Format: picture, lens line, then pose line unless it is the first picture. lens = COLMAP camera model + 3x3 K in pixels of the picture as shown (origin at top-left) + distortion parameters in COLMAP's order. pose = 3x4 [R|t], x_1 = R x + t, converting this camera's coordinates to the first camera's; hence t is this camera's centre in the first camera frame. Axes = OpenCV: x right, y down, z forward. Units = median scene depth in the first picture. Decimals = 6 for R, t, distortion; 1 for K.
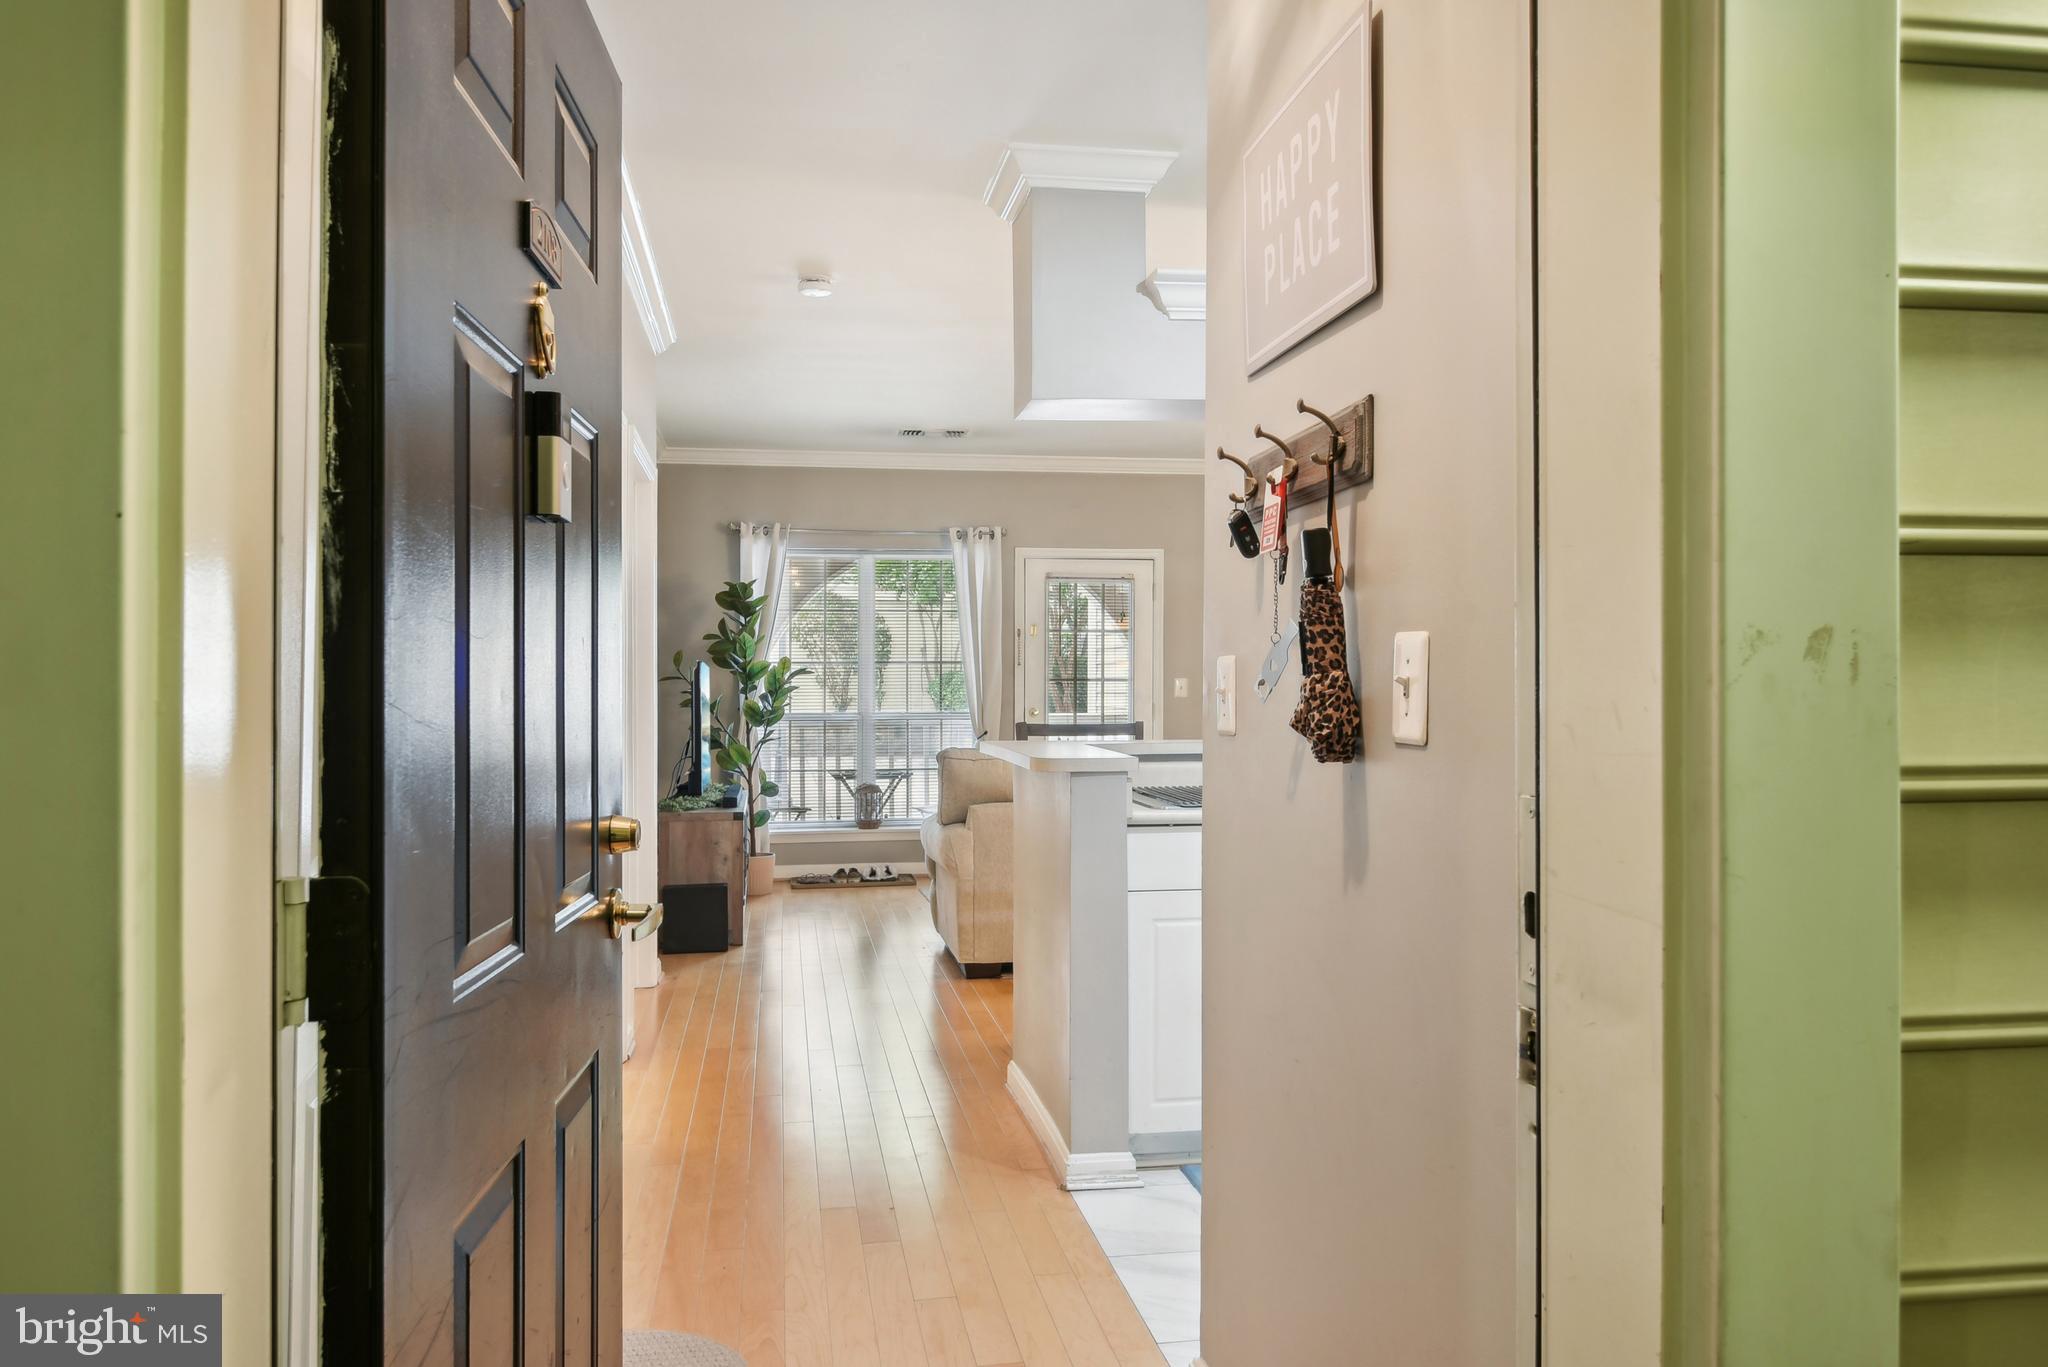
lens RADIAL K [[1398.5, 0, 1024.0], [0, 1398.5, 683.5], [0, 0, 1]] dist [-0.000859, -0.000080]
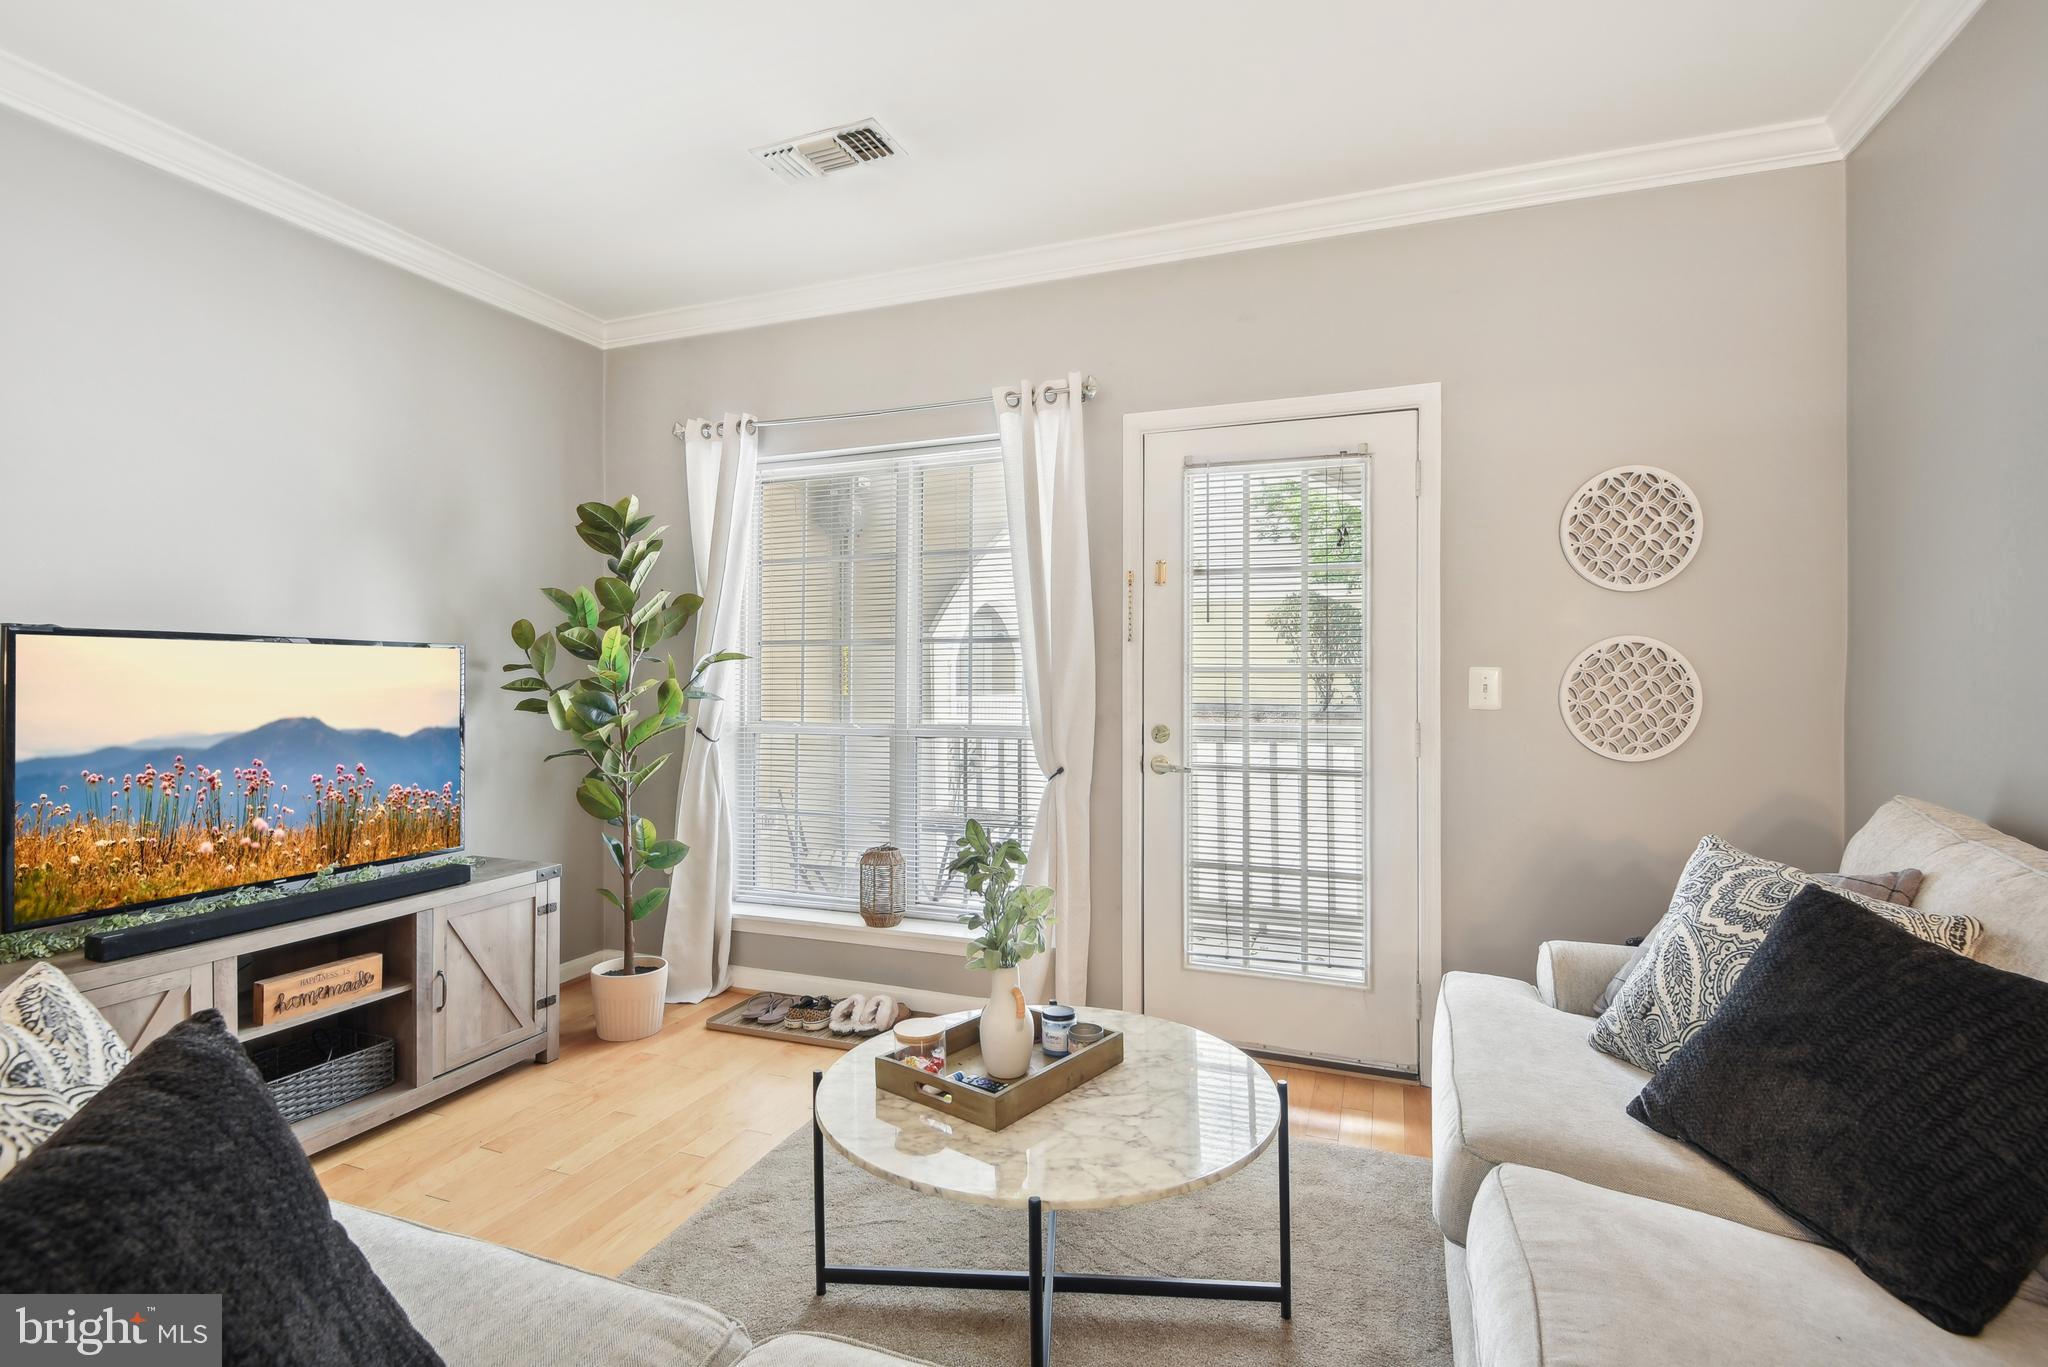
lens RADIAL K [[978.1, 0, 1029.9], [0, 978.1, 687.8], [0, 0, 1]] dist [-0.008127, -0.006554]
pose [[0.855692, 0.007947, -0.517424, 0.153451], [-0.002223, 0.999929, 0.011682, 0.000009], [0.517480, -0.008845, 0.855649, 0.680220]]
